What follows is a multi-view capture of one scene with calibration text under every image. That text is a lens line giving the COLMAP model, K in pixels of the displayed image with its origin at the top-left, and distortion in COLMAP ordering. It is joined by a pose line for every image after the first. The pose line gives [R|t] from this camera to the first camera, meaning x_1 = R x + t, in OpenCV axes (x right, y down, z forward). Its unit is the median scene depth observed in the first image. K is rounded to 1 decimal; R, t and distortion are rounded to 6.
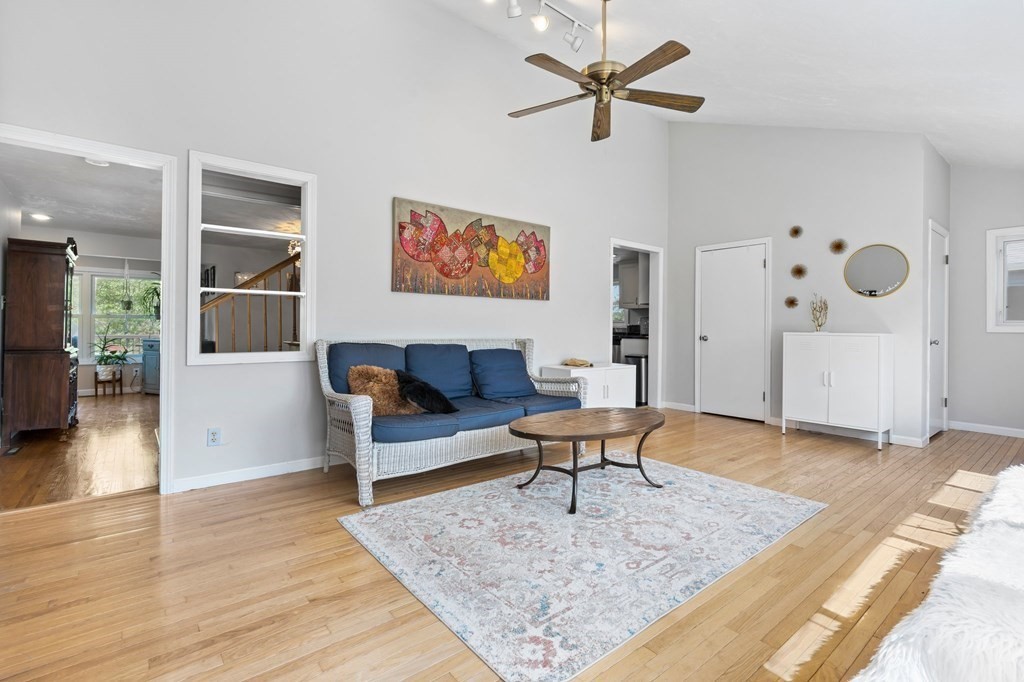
lens RADIAL K [[474.7, 0, 512.2], [0, 474.7, 334.0], [0, 0, 1]] dist [-0.003952, -0.001060]
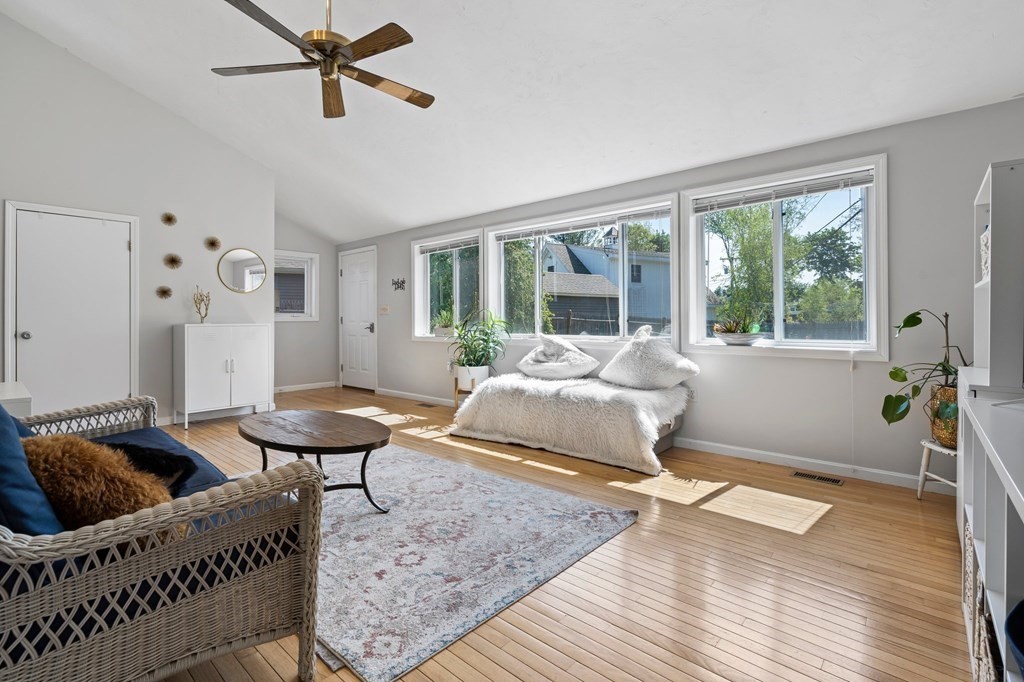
lens RADIAL K [[472.8, 0, 515.4], [0, 472.8, 318.4], [0, 0, 1]] dist [-0.002462, -0.000975]
pose [[-0.163983, -0.003879, 0.986455, -0.924521], [0.015467, 0.999859, 0.006503, -0.021056], [-0.986342, 0.016324, -0.163900, 0.948234]]
